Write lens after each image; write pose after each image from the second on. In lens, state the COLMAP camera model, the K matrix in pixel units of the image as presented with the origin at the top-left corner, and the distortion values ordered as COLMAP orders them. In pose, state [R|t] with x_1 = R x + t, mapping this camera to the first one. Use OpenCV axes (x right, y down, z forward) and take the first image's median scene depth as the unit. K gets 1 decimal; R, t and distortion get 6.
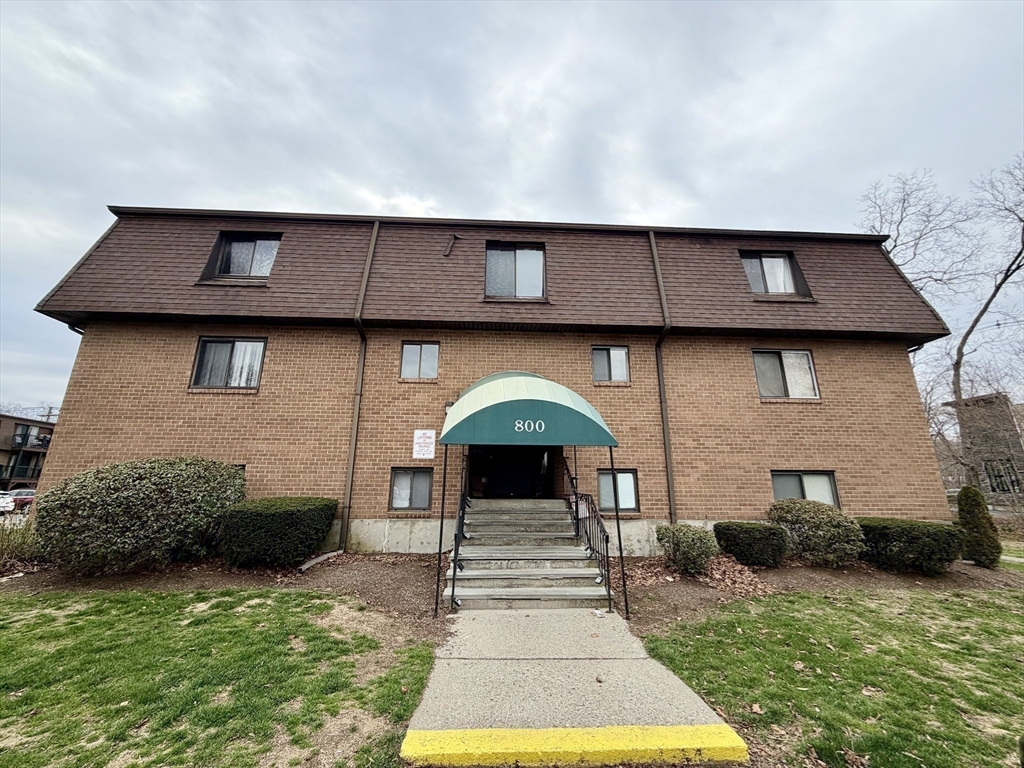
lens RADIAL K [[415.6, 0, 512.9], [0, 415.6, 377.7], [0, 0, 1]] dist [0.000989, -0.000018]
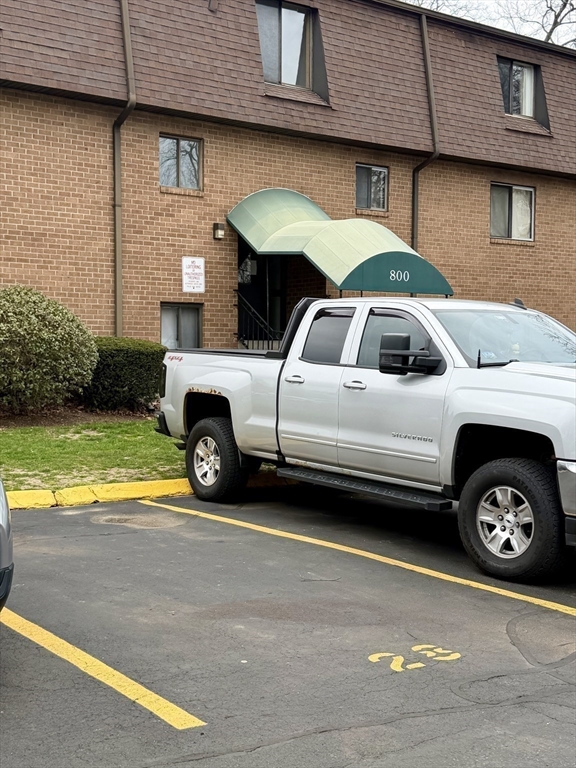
lens RADIAL K [[1036.1, 0, 288.0], [0, 1036.1, 384.0], [0, 0, 1]] dist [0.134615, -0.075392]
pose [[0.824123, -0.021224, 0.566013, -1.184922], [-0.154897, 0.952760, 0.261259, -0.191542], [-0.544820, -0.302983, 0.781903, -0.735790]]
